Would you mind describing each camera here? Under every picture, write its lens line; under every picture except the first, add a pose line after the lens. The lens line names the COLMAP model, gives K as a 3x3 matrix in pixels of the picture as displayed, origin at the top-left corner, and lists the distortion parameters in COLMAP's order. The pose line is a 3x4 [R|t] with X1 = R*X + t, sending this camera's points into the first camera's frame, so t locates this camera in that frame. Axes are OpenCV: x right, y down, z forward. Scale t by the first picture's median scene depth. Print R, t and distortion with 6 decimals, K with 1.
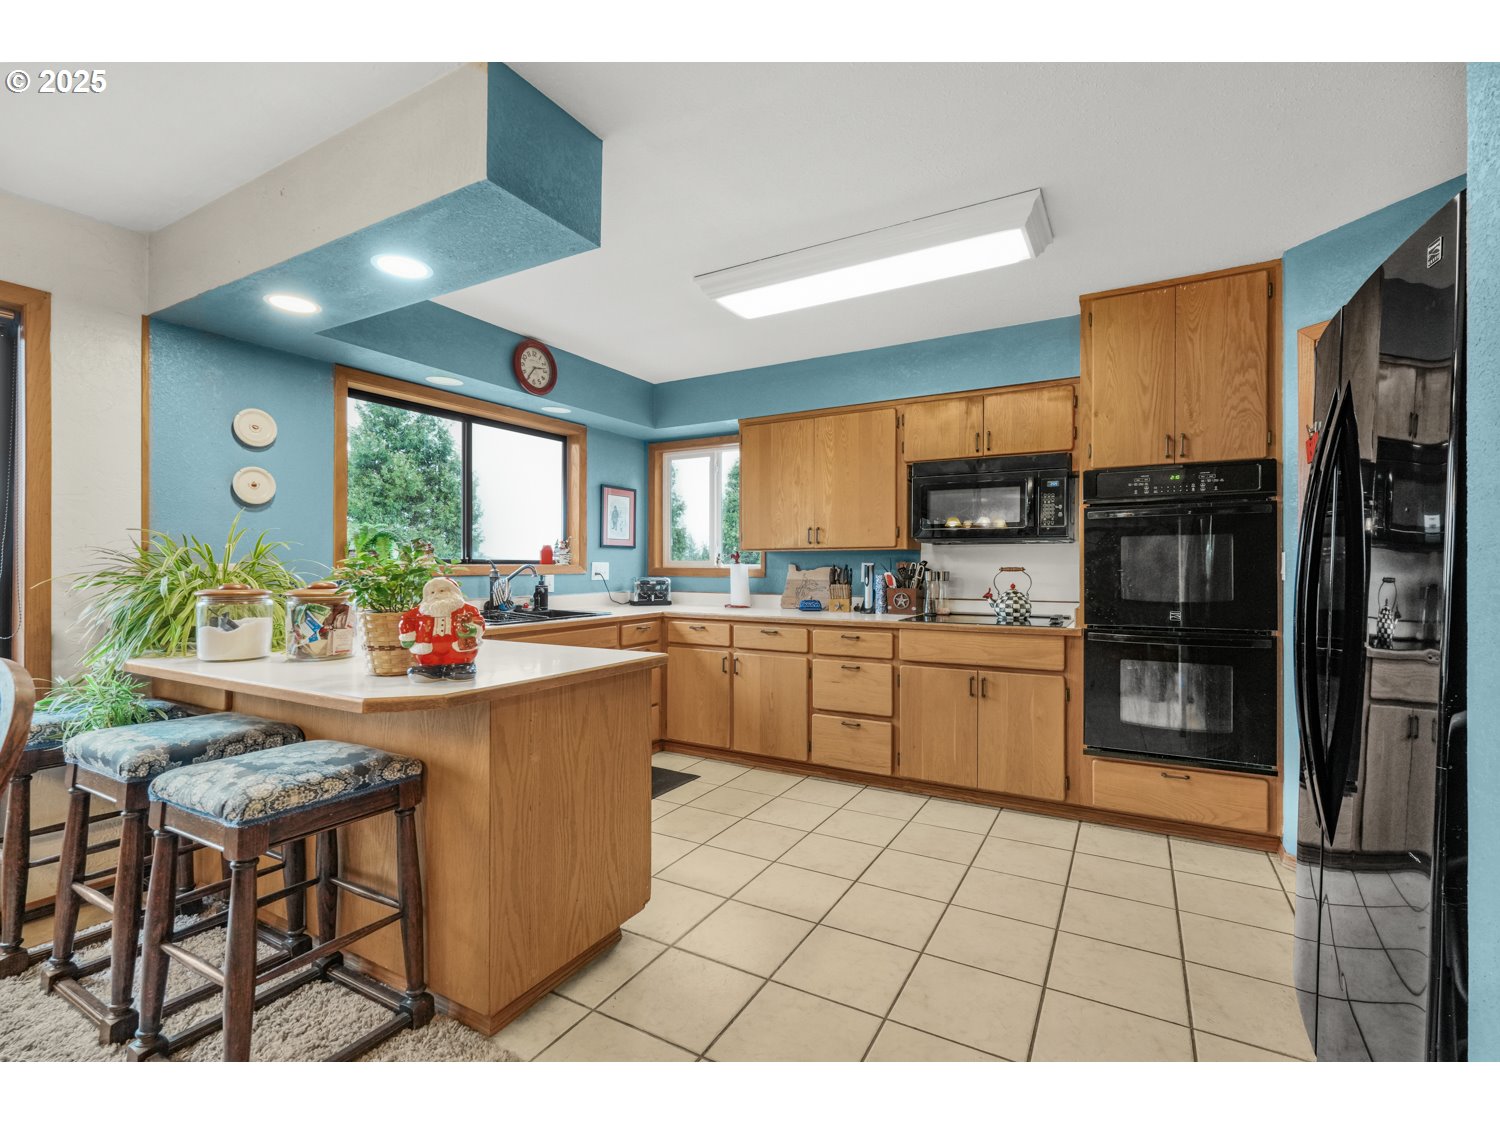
lens RADIAL K [[666.6, 0, 745.5], [0, 666.6, 570.6], [0, 0, 1]] dist [0.003964, 0.000303]
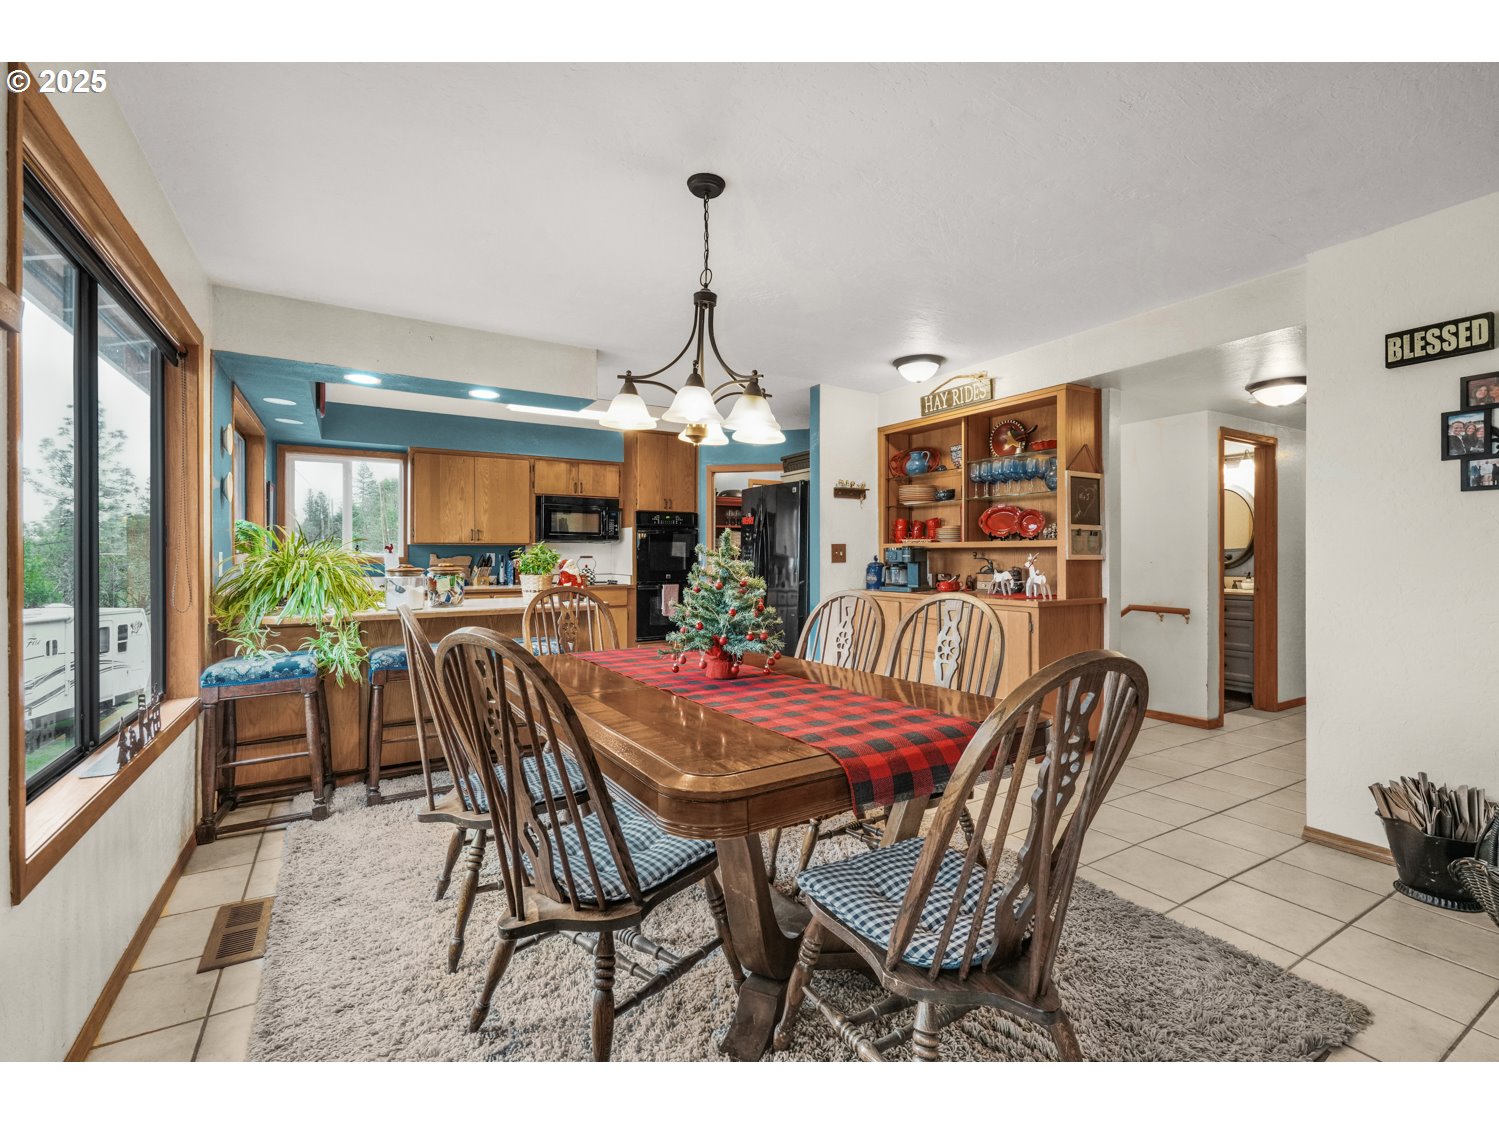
lens RADIAL K [[666.2, 0, 749.0], [0, 666.2, 556.3], [0, 0, 1]] dist [0.003964, 0.000303]
pose [[0.485376, -0.001276, 0.874305, -0.969869], [0.003263, 0.999995, -0.000352, -0.001901], [-0.874300, 0.003024, 0.485377, -0.289294]]
